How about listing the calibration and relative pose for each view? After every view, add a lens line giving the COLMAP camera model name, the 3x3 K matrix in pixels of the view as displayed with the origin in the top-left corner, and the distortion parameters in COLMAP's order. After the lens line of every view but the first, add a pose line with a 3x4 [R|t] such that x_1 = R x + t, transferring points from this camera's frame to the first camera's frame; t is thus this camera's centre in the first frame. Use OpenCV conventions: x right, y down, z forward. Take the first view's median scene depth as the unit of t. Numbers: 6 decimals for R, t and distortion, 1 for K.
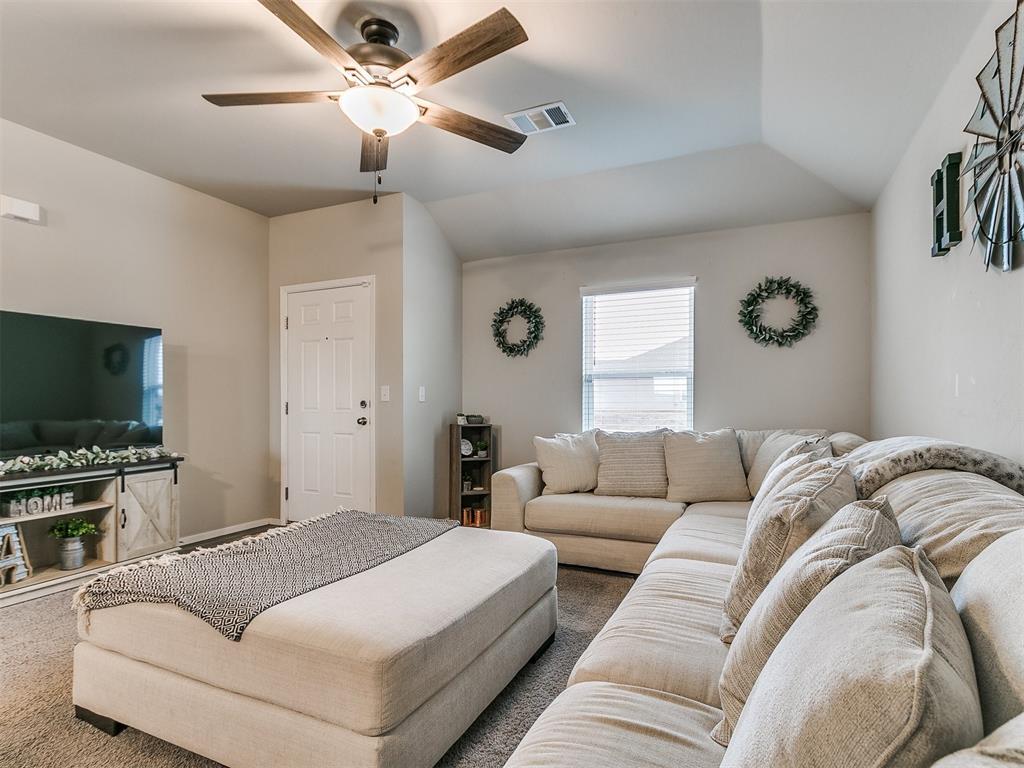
lens RADIAL K [[530.9, 0, 512.9], [0, 530.9, 394.7], [0, 0, 1]] dist [0.009711, -0.006282]
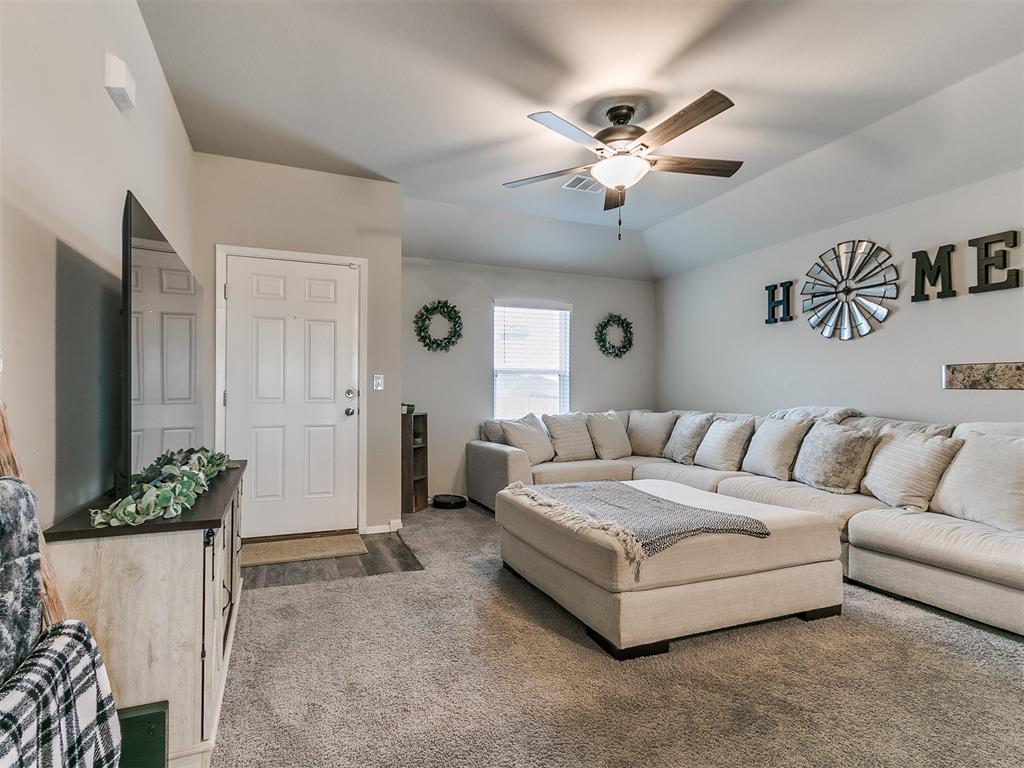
lens RADIAL K [[530.9, 0, 488.5], [0, 530.9, 385.0], [0, 0, 1]] dist [0.009711, -0.006282]
pose [[0.685849, 0.016733, 0.727552, -0.760757], [-0.007755, 0.999847, -0.015685, 0.015193], [-0.727703, 0.005115, 0.685873, 0.174119]]
